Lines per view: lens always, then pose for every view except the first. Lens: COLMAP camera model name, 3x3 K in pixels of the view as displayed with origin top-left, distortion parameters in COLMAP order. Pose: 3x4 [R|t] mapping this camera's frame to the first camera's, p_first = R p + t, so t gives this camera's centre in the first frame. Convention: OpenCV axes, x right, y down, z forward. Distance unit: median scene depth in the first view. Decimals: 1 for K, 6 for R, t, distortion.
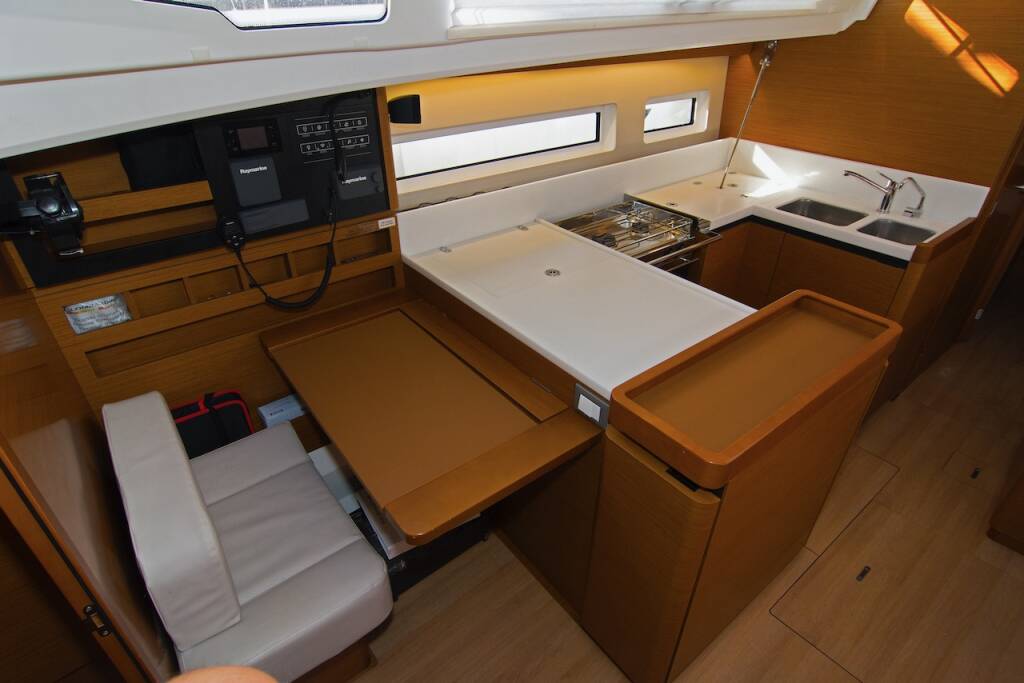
lens RADIAL K [[545.4, 0, 508.9], [0, 545.4, 342.1], [0, 0, 1]] dist [-0.000938, -0.000393]
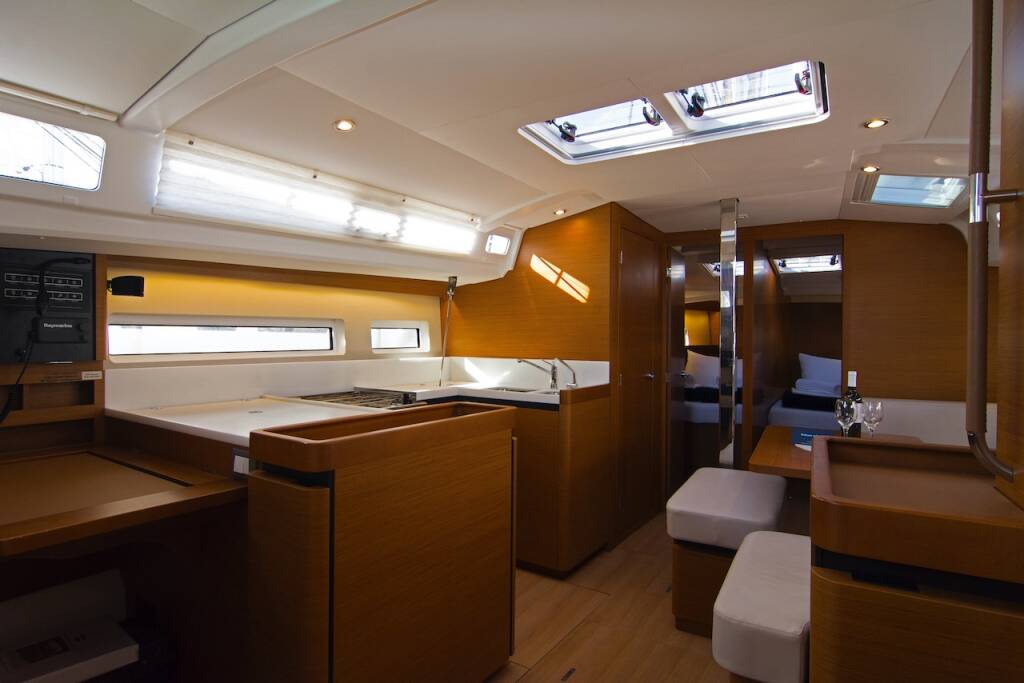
lens RADIAL K [[545.4, 0, 508.9], [0, 545.4, 342.1], [0, 0, 1]] dist [-0.000938, -0.000393]
pose [[0.953435, 0.003687, 0.301577, 0.194306], [0.155985, 0.849775, -0.503538, 0.324604], [-0.258130, 0.527132, 0.809630, -0.100950]]
